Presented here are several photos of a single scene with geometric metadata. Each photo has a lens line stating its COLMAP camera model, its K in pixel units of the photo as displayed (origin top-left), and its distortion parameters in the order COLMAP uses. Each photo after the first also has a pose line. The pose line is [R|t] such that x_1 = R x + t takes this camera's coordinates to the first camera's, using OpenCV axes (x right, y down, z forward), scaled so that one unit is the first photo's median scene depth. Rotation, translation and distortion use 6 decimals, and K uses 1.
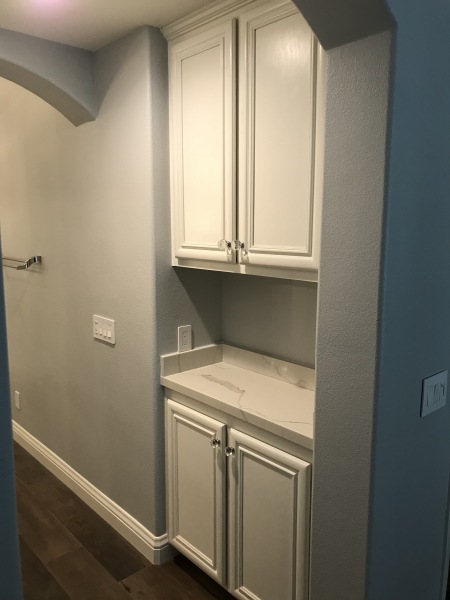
lens RADIAL K [[492.0, 0, 225.8], [0, 492.0, 297.7], [0, 0, 1]] dist [0.064539, -0.146904]
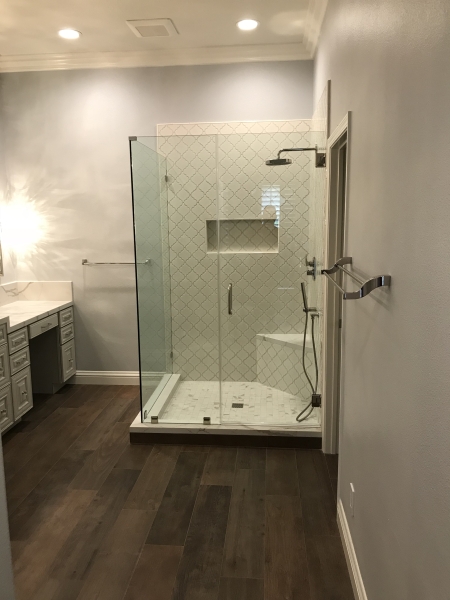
lens RADIAL K [[492.0, 0, 225.8], [0, 492.0, 297.7], [0, 0, 1]] dist [0.064539, -0.146904]
pose [[0.681387, 0.104929, -0.724363, -0.123273], [-0.096405, 0.993915, 0.053291, -0.072286], [0.725547, 0.033521, 0.687356, 0.534900]]
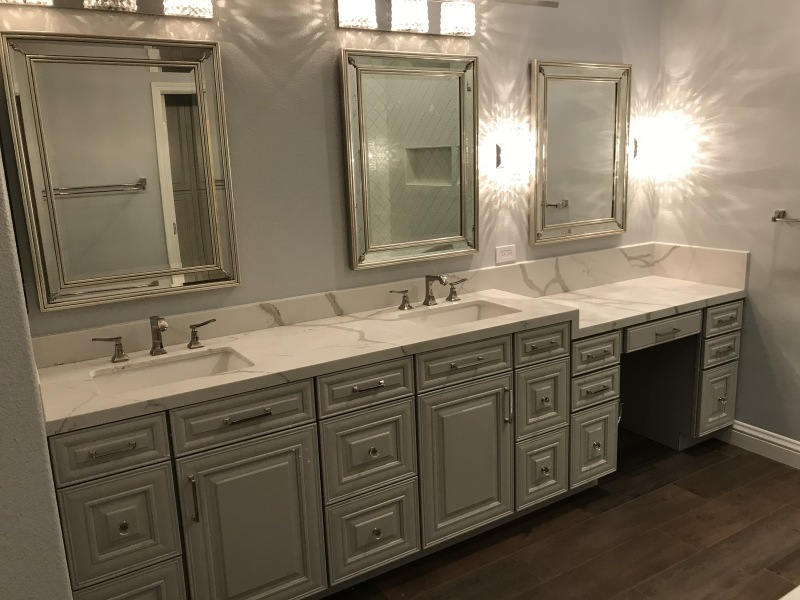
lens RADIAL K [[651.7, 0, 400.3], [0, 651.7, 297.5], [0, 0, 1]] dist [0.004532, -0.004558]
pose [[-0.185393, 0.213327, -0.959229, -0.433301], [-0.107975, 0.965818, 0.235661, -0.108769], [0.976714, 0.147263, -0.156022, 0.855728]]
